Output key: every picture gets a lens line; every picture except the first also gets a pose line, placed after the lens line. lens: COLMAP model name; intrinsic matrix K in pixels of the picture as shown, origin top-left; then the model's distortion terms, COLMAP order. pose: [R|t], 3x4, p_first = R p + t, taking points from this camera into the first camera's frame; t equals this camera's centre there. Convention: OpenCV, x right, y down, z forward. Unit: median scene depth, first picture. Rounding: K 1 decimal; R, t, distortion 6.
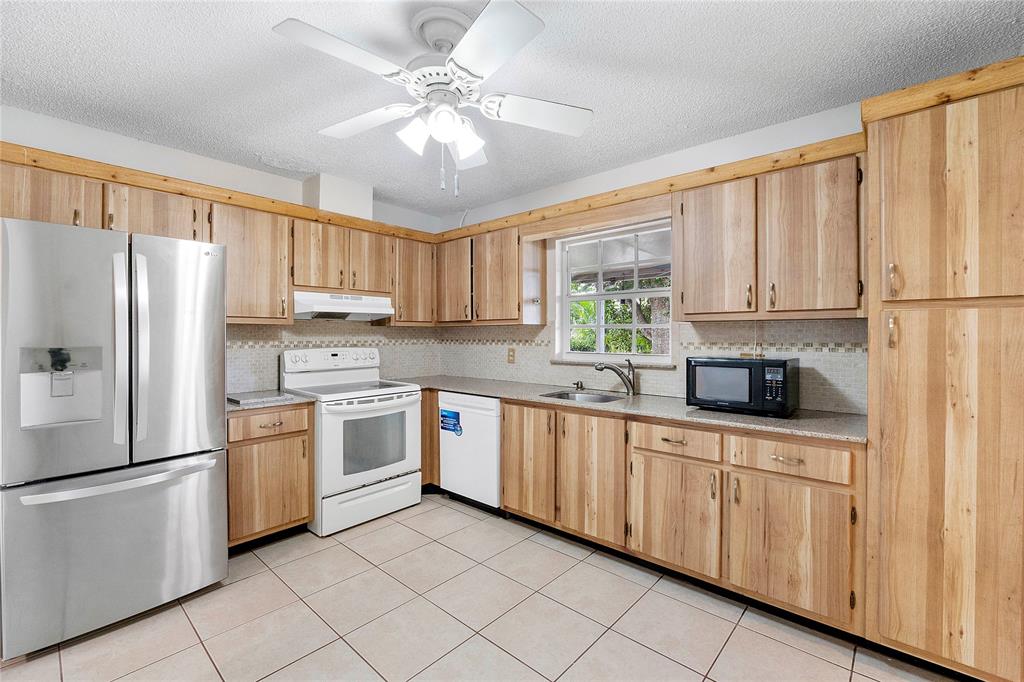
lens RADIAL K [[434.0, 0, 513.7], [0, 434.0, 336.7], [0, 0, 1]] dist [-0.012534, 0.000639]
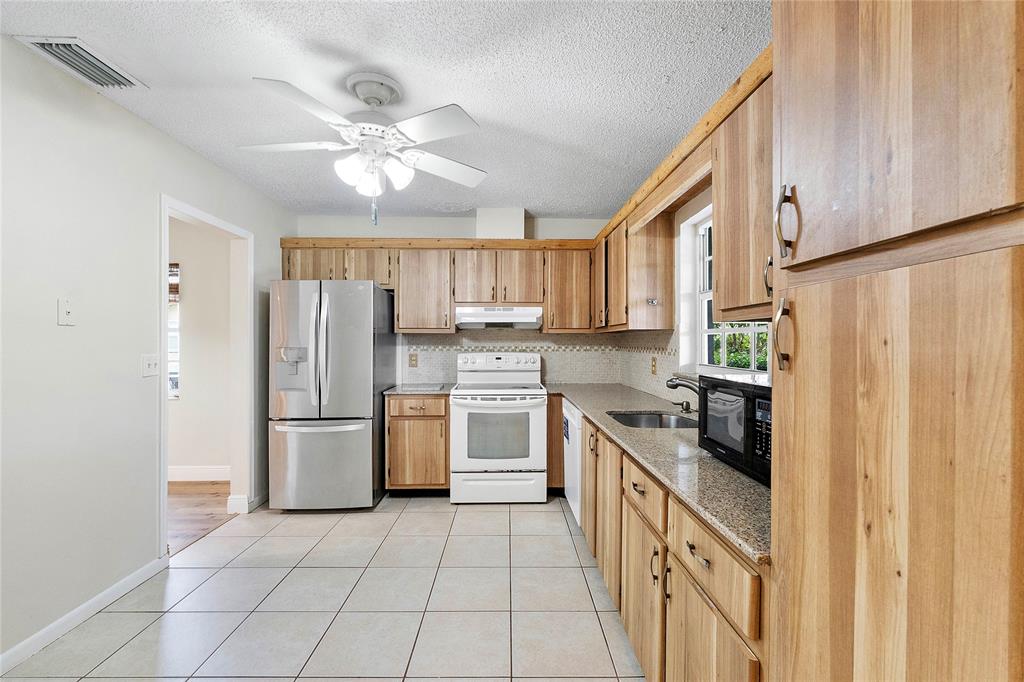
lens RADIAL K [[434.0, 0, 510.9], [0, 434.0, 342.5], [0, 0, 1]] dist [-0.012534, 0.000639]
pose [[0.678035, 0.003610, -0.735021, 0.514939], [-0.005525, 0.999985, -0.000185, -0.001144], [0.735009, 0.004187, 0.678045, 0.241331]]
